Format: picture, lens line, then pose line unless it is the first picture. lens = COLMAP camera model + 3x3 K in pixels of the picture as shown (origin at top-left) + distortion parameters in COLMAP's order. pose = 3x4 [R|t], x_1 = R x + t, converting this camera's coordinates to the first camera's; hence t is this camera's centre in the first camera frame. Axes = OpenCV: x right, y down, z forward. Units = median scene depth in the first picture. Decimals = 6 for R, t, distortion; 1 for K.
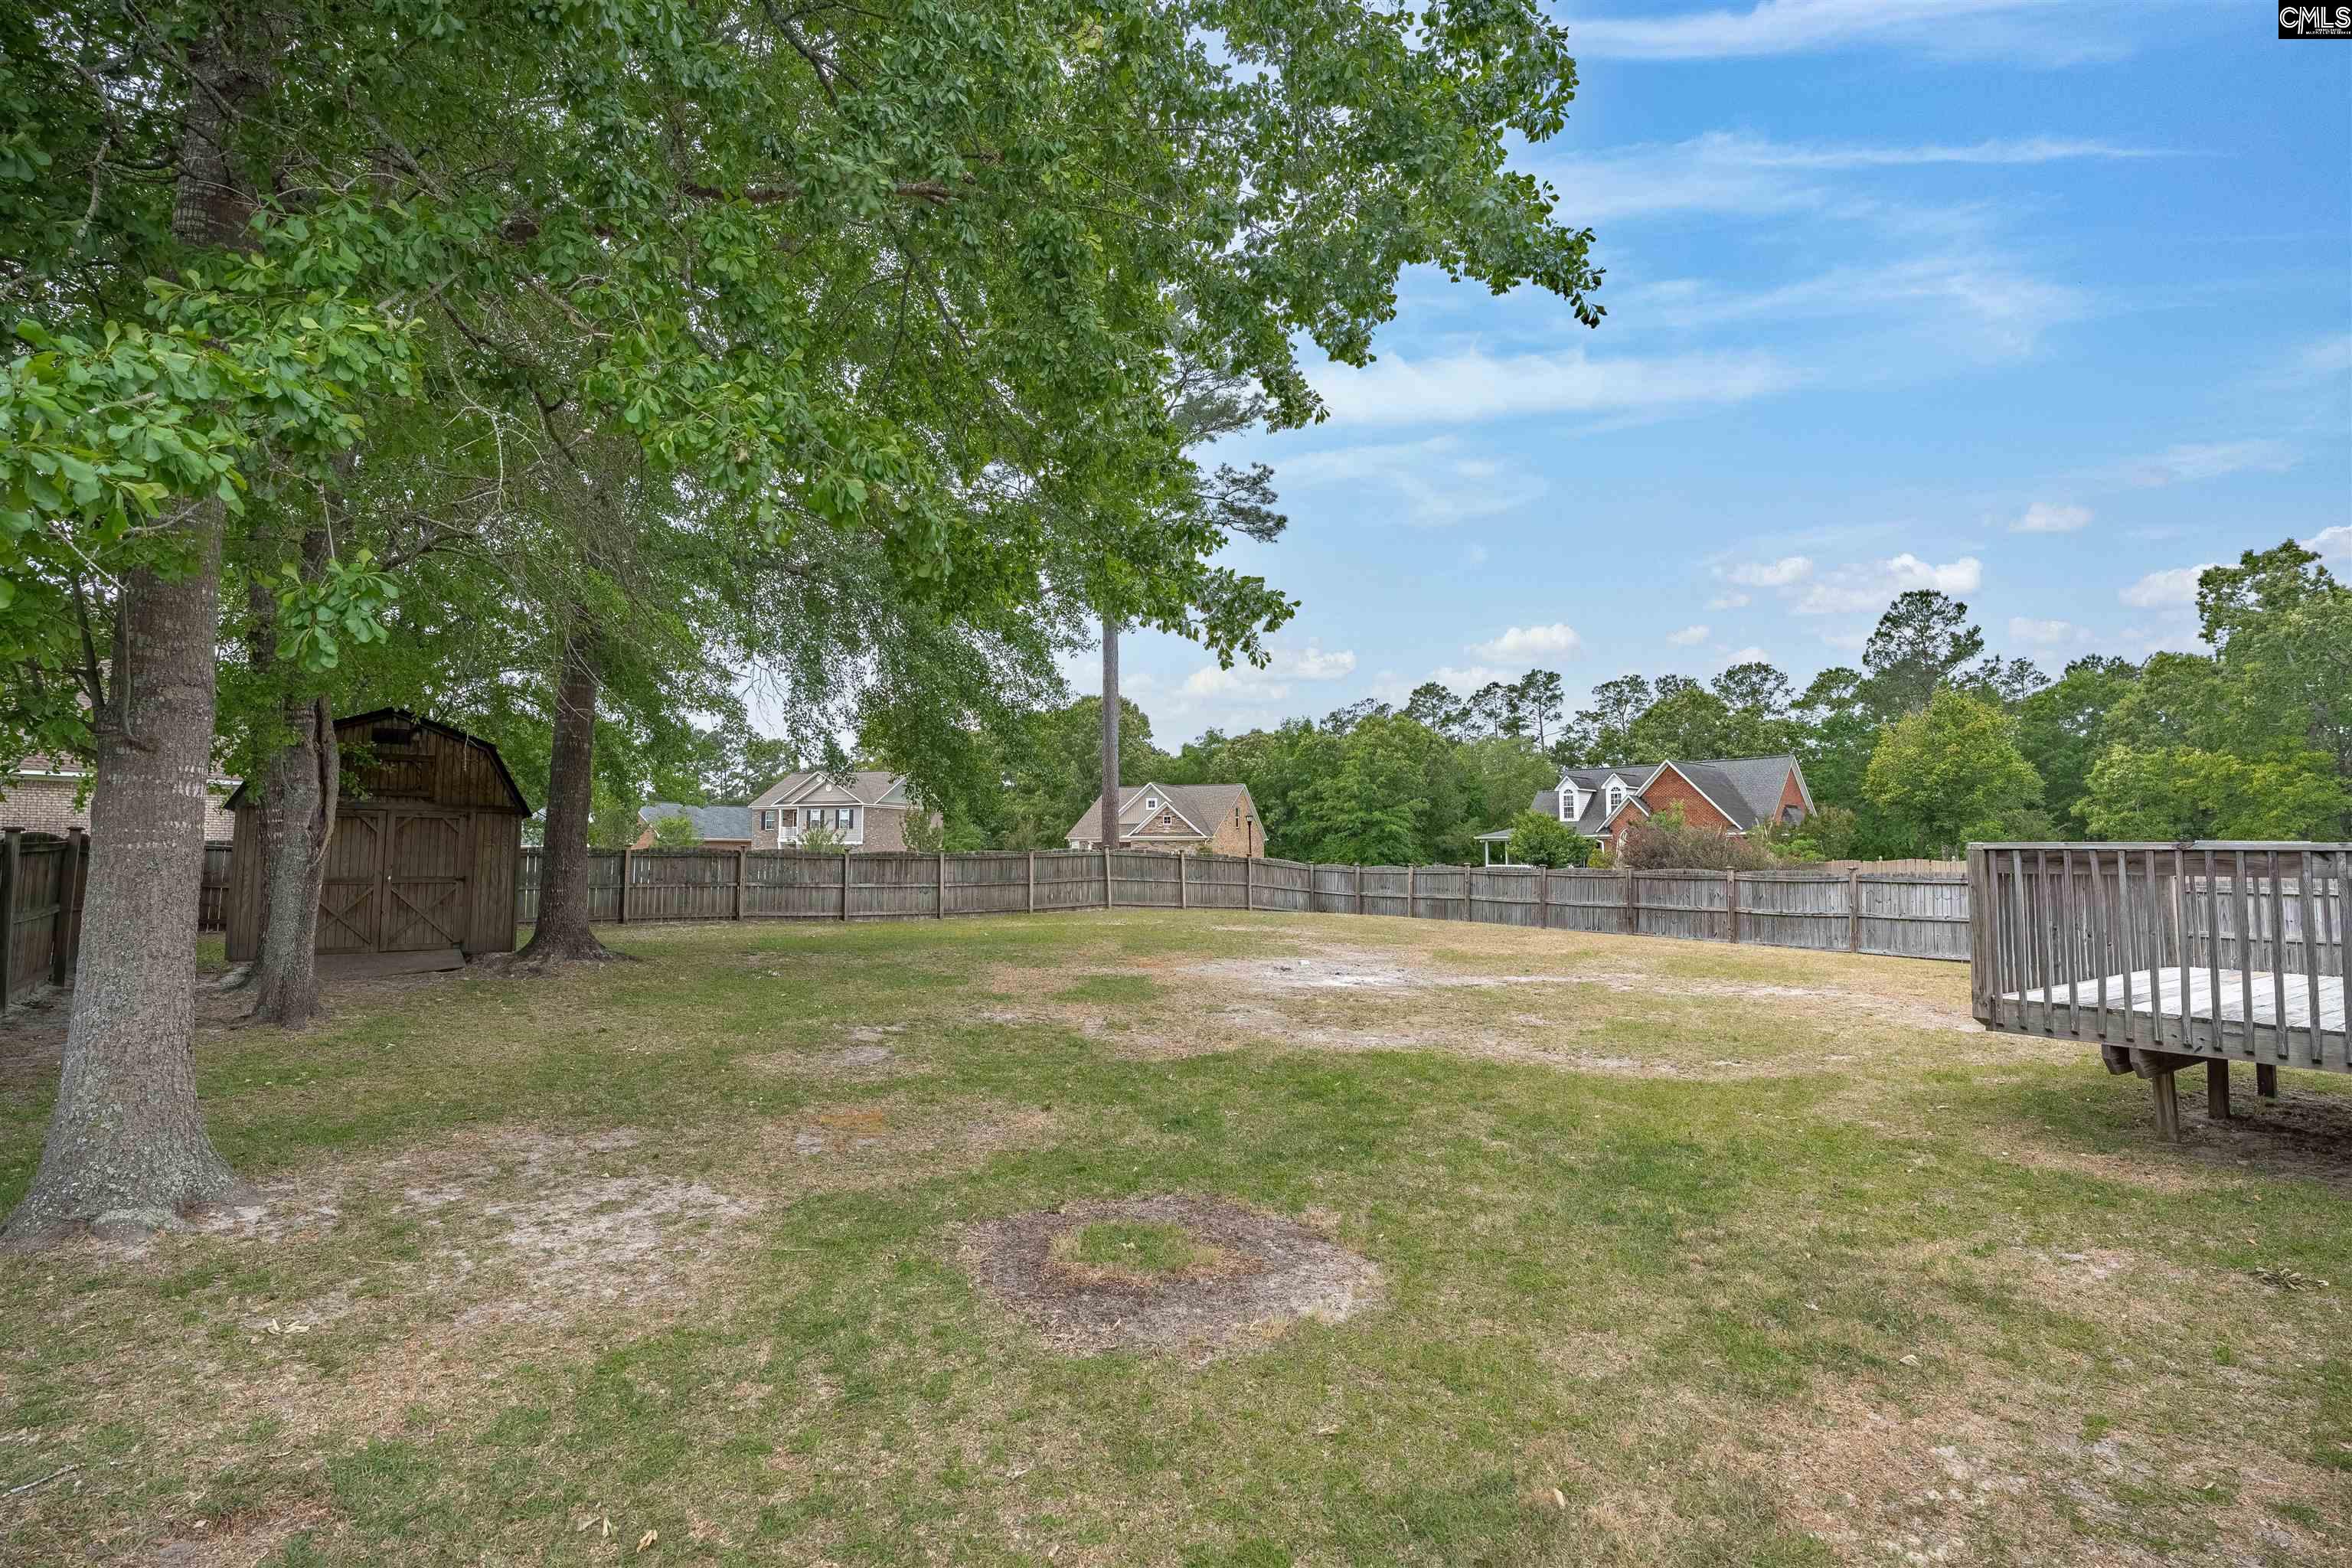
lens RADIAL K [[1085.8, 0, 1176.0], [0, 1085.8, 784.0], [0, 0, 1]] dist [-0.020954, -0.008314]
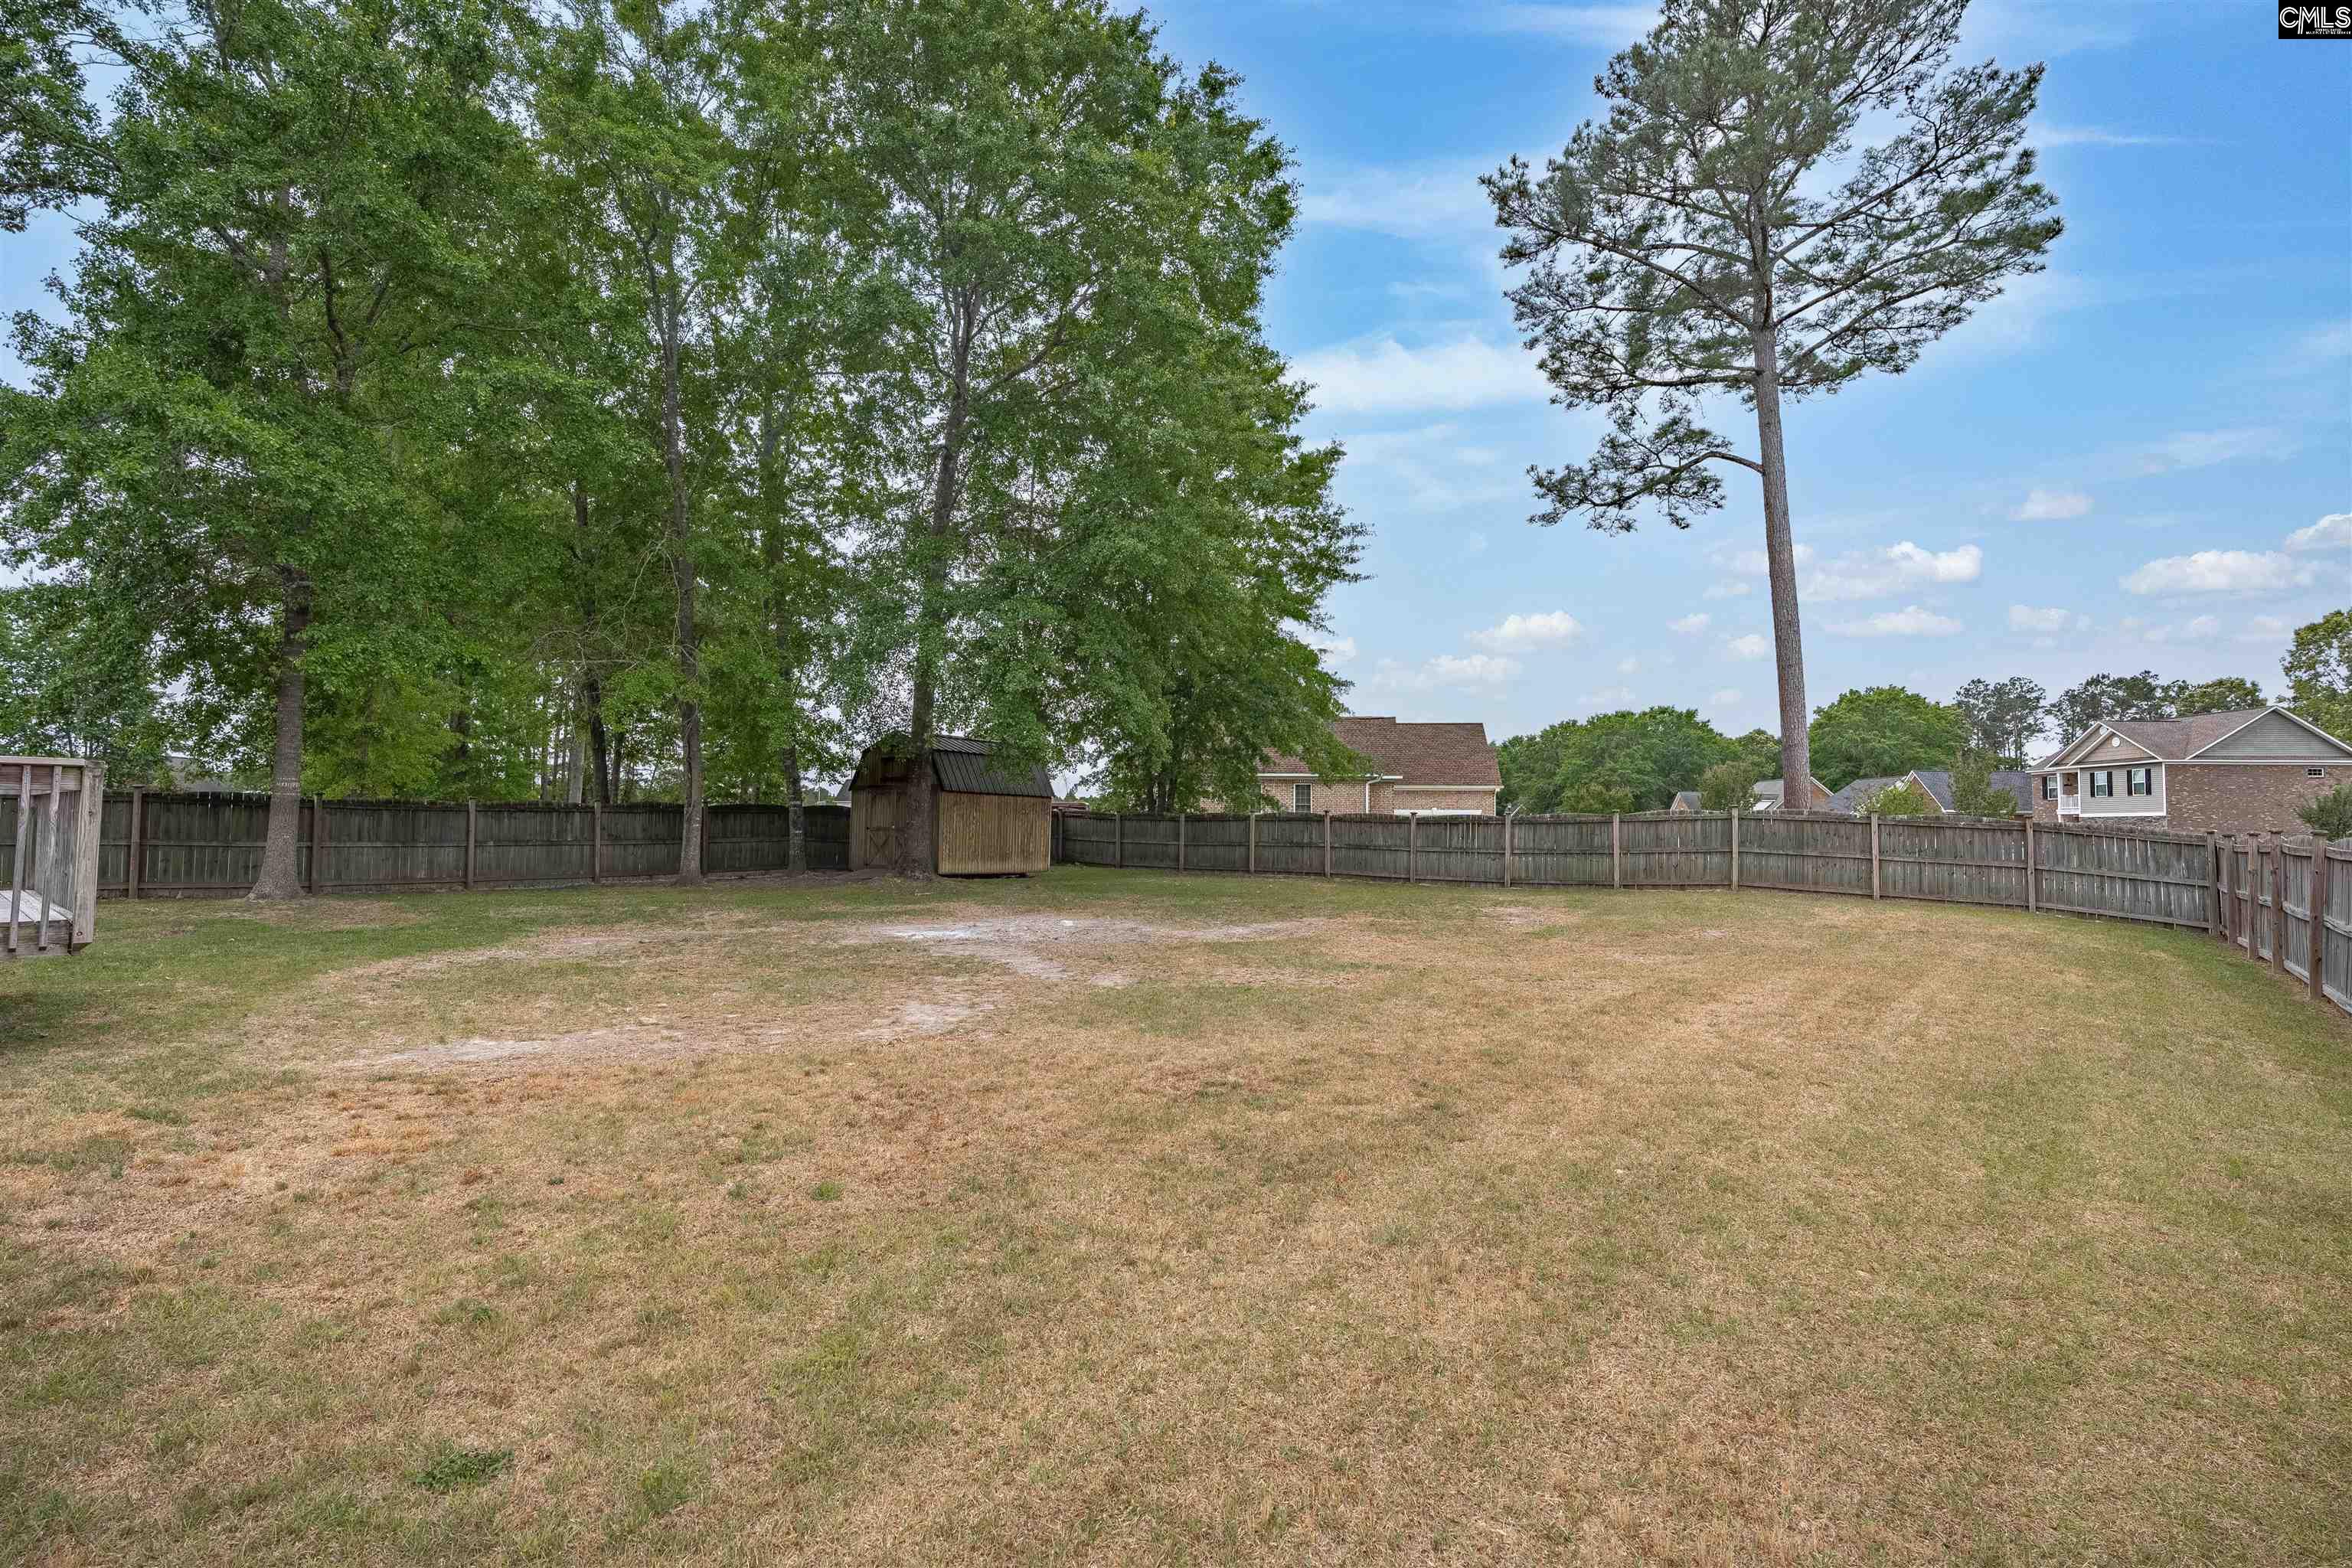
lens RADIAL K [[1097.8, 0, 1176.0], [0, 1097.8, 784.0], [0, 0, 1]] dist [-0.038054, 0.011891]
pose [[0.303470, -0.038845, -0.952049, 0.190596], [0.055814, 0.998178, -0.022937, 0.013819], [0.951205, -0.046177, 0.305085, 0.150499]]
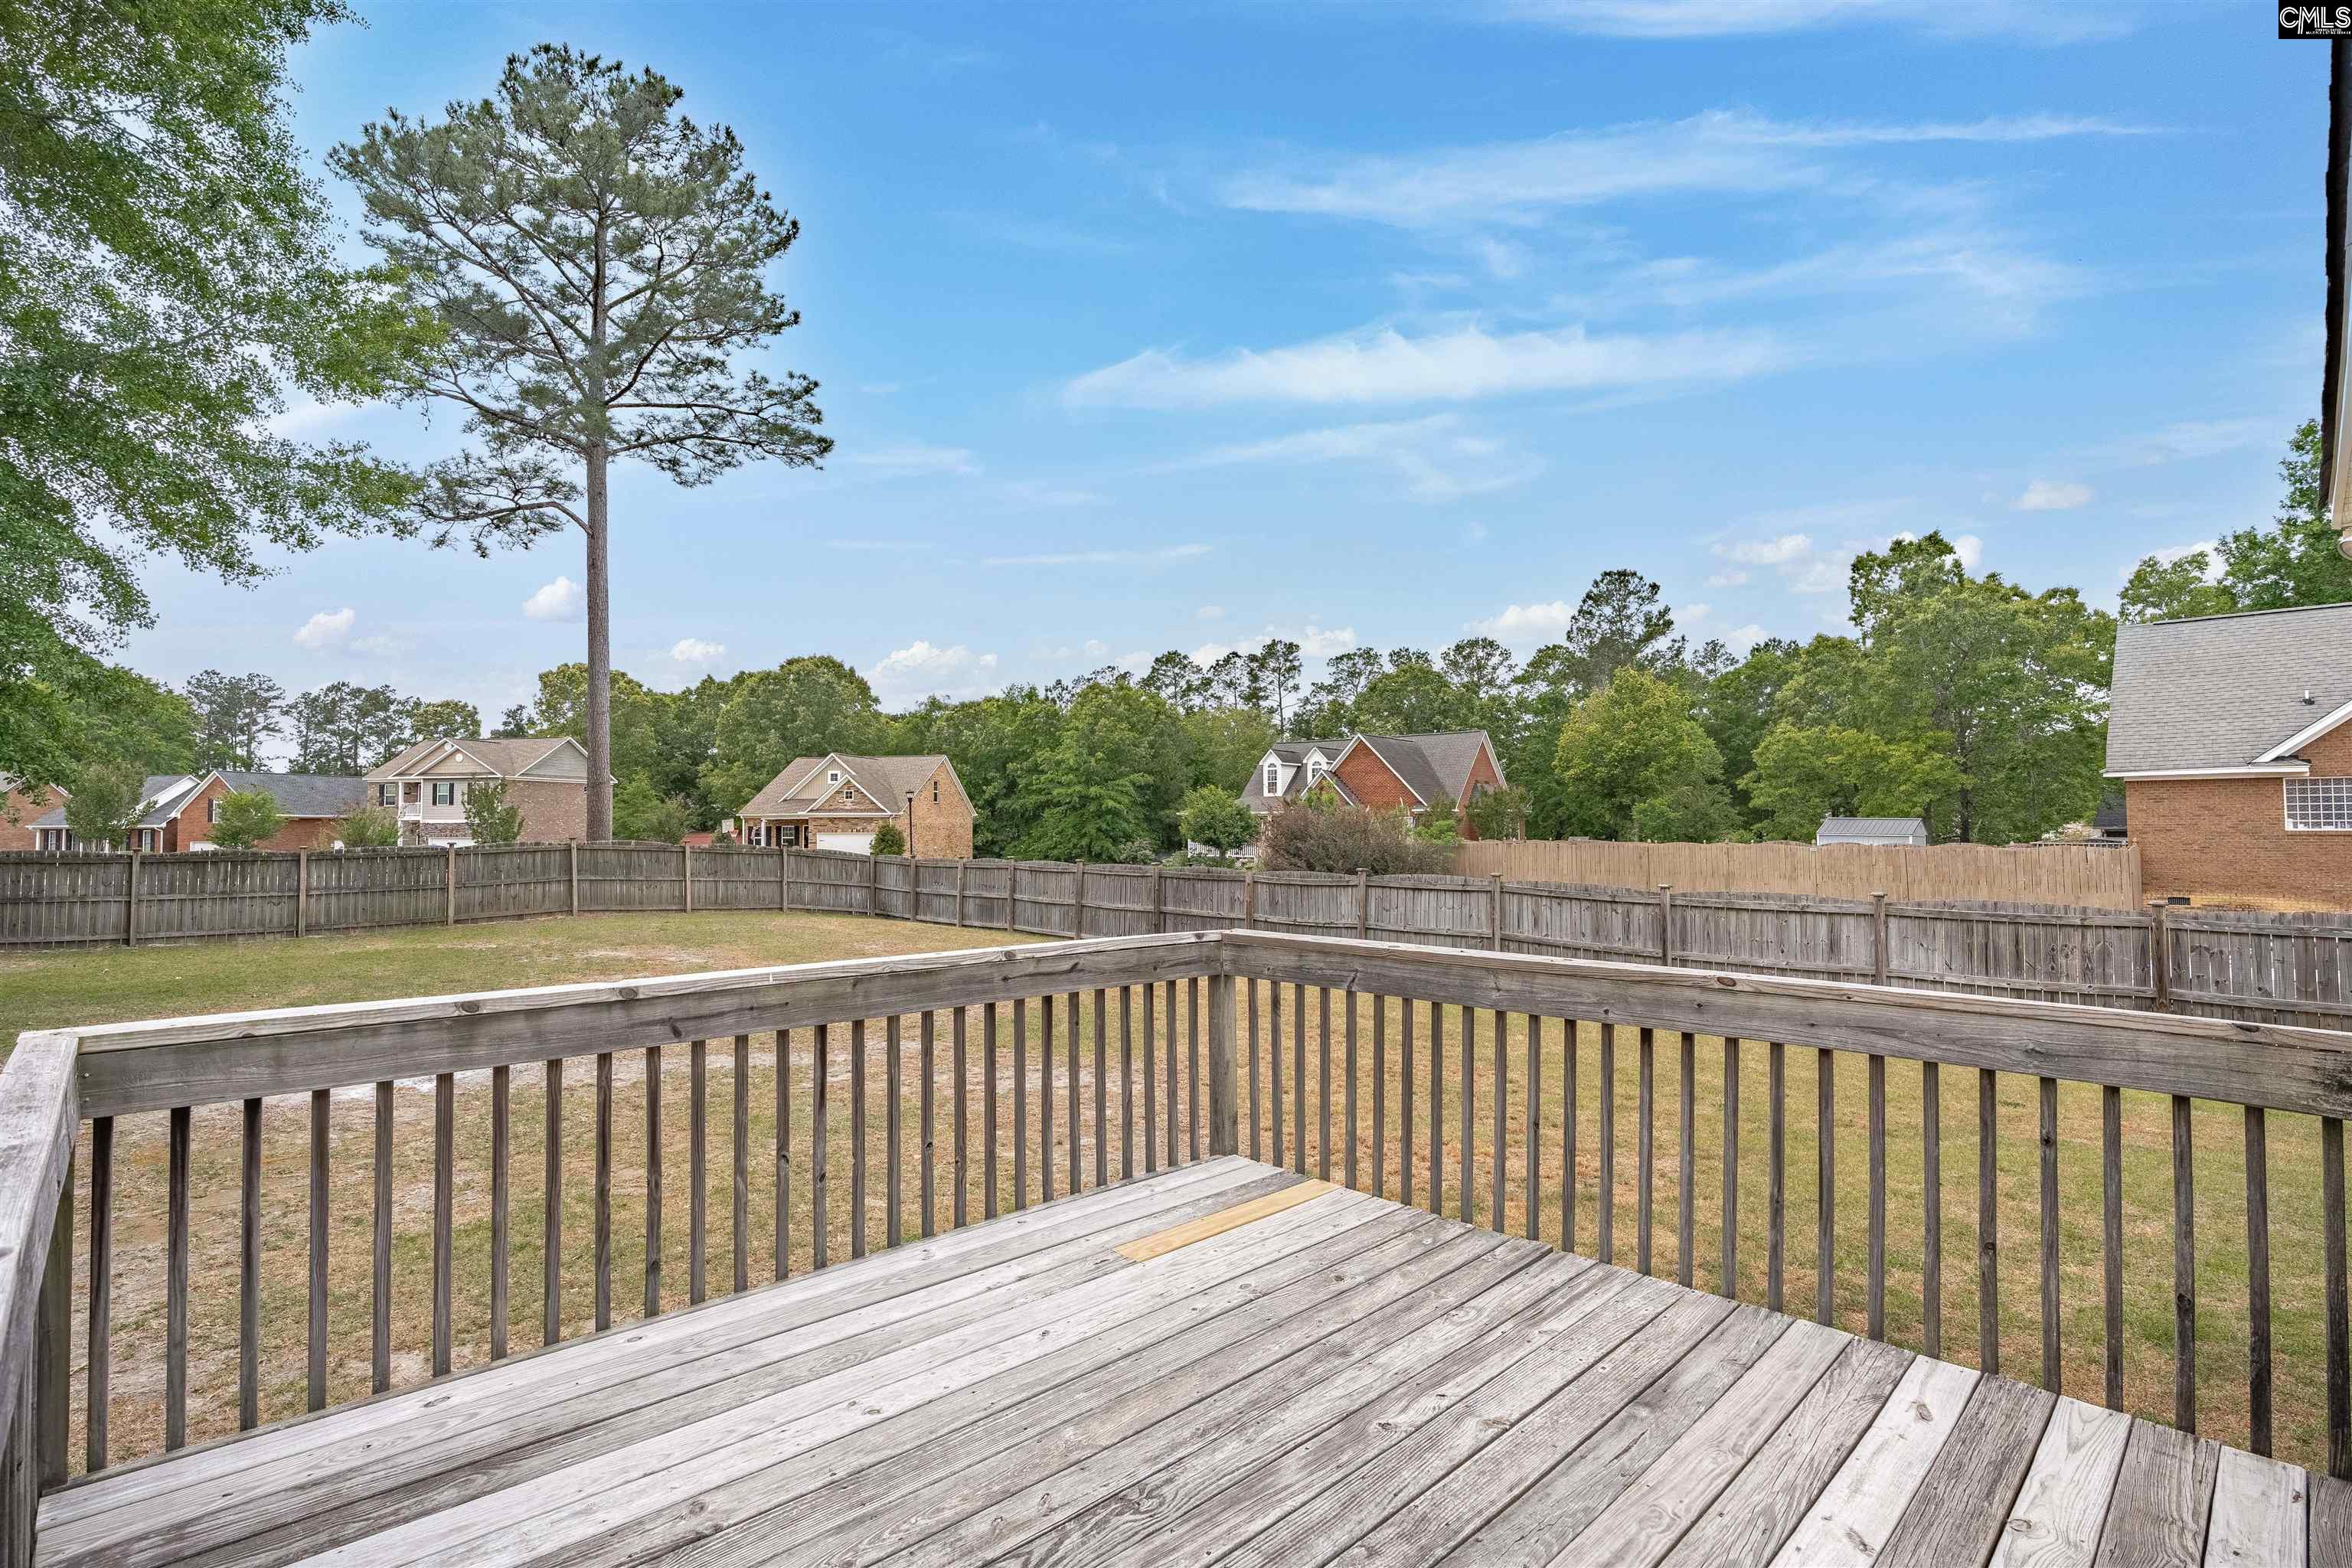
lens RADIAL K [[1097.8, 0, 1176.0], [0, 1097.8, 784.0], [0, 0, 1]] dist [-0.038054, 0.011891]
pose [[0.982849, 0.000954, 0.184412, 0.081992], [-0.006198, 0.999593, 0.027863, -0.002754], [-0.184310, -0.028529, 0.982454, 0.047903]]
